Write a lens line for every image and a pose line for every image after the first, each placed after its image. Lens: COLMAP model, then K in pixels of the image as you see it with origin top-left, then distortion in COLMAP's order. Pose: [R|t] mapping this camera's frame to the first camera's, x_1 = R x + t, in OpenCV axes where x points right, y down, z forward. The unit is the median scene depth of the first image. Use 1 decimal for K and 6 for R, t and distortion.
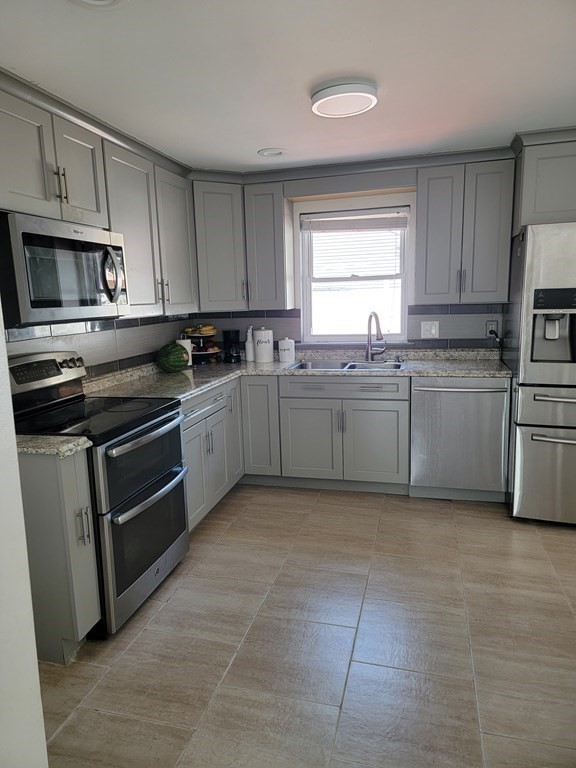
lens RADIAL K [[525.4, 0, 277.9], [0, 525.4, 383.7], [0, 0, 1]] dist [0.069703, -0.071012]
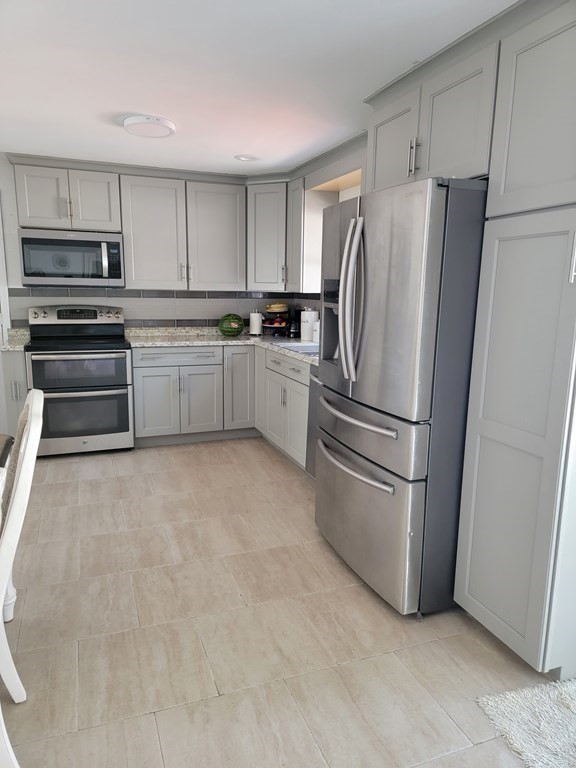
lens RADIAL K [[539.7, 0, 283.1], [0, 539.7, 382.1], [0, 0, 1]] dist [0.112477, -0.087389]
pose [[0.584773, 0.188181, -0.789068, 1.357213], [-0.166884, 0.979822, 0.109997, -0.111890], [0.793845, 0.067359, 0.604378, 0.429200]]
